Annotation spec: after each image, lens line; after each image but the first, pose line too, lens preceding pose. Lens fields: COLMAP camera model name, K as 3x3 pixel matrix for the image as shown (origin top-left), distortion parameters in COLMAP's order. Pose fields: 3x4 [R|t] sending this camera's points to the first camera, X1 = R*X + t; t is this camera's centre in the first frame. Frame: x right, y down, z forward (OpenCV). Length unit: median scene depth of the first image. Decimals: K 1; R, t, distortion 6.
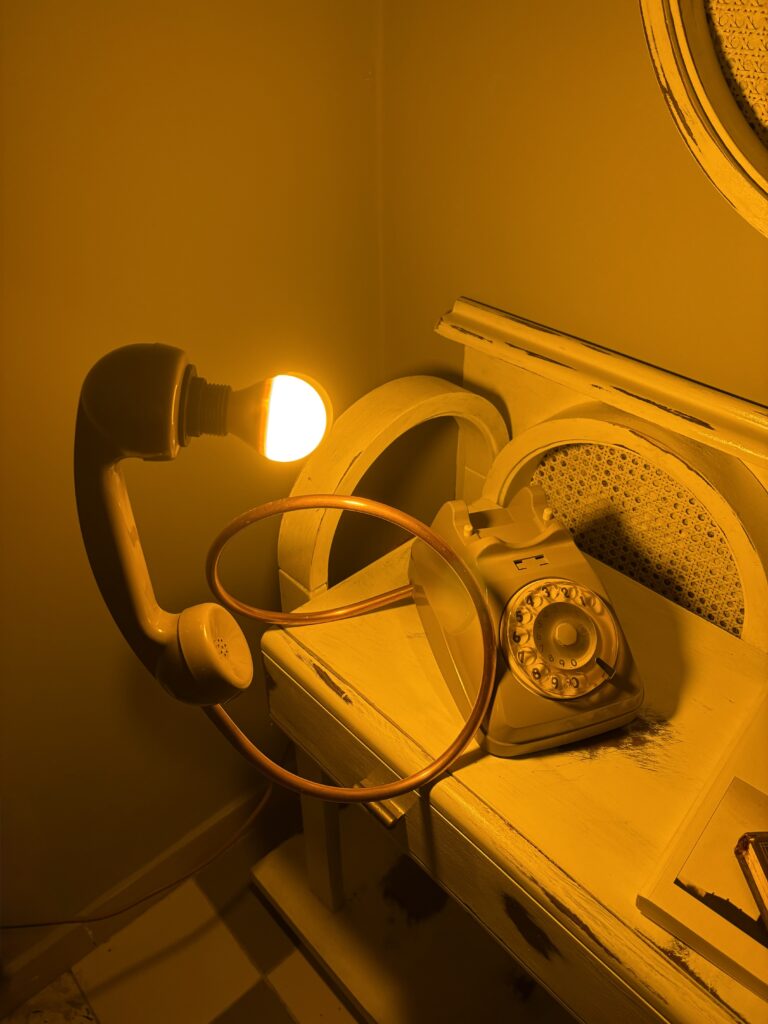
lens RADIAL K [[770.9, 0, 390.6], [0, 770.9, 508.1], [0, 0, 1]] dist [0.042898, -0.034057]
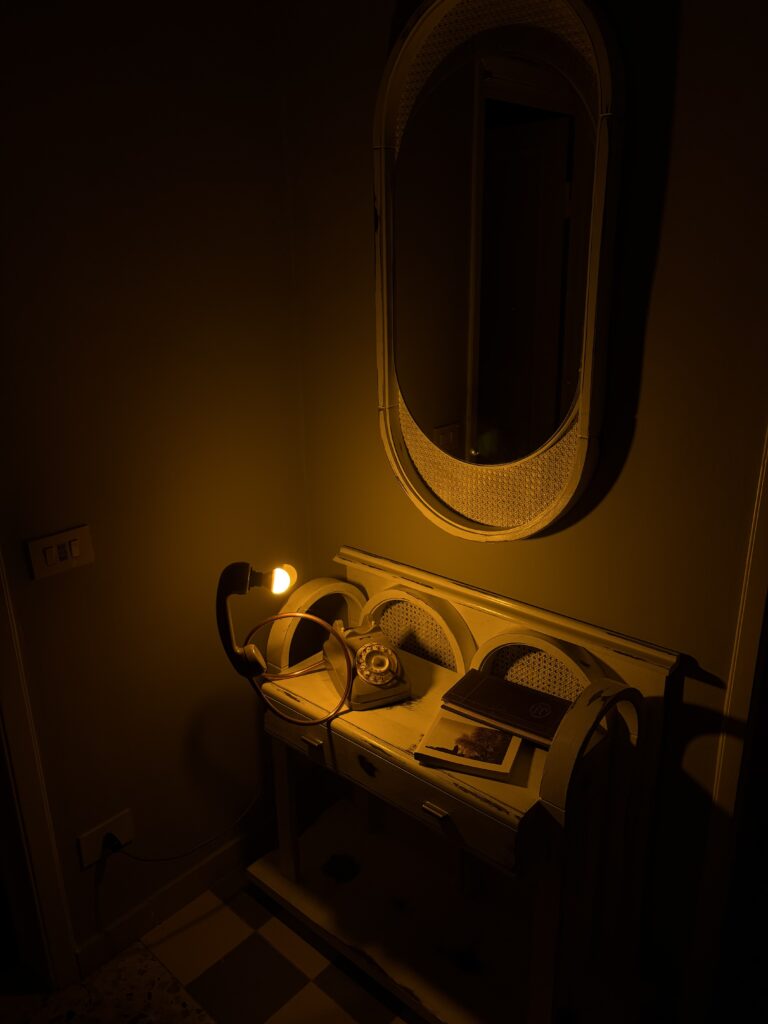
lens RADIAL K [[770.9, 0, 384.2], [0, 770.9, 508.1], [0, 0, 1]] dist [0.042898, -0.034057]
pose [[0.996746, -0.042326, 0.068602, 0.080667], [0.061647, 0.948596, -0.310429, 0.478190], [-0.051936, 0.313648, 0.948118, -1.702709]]
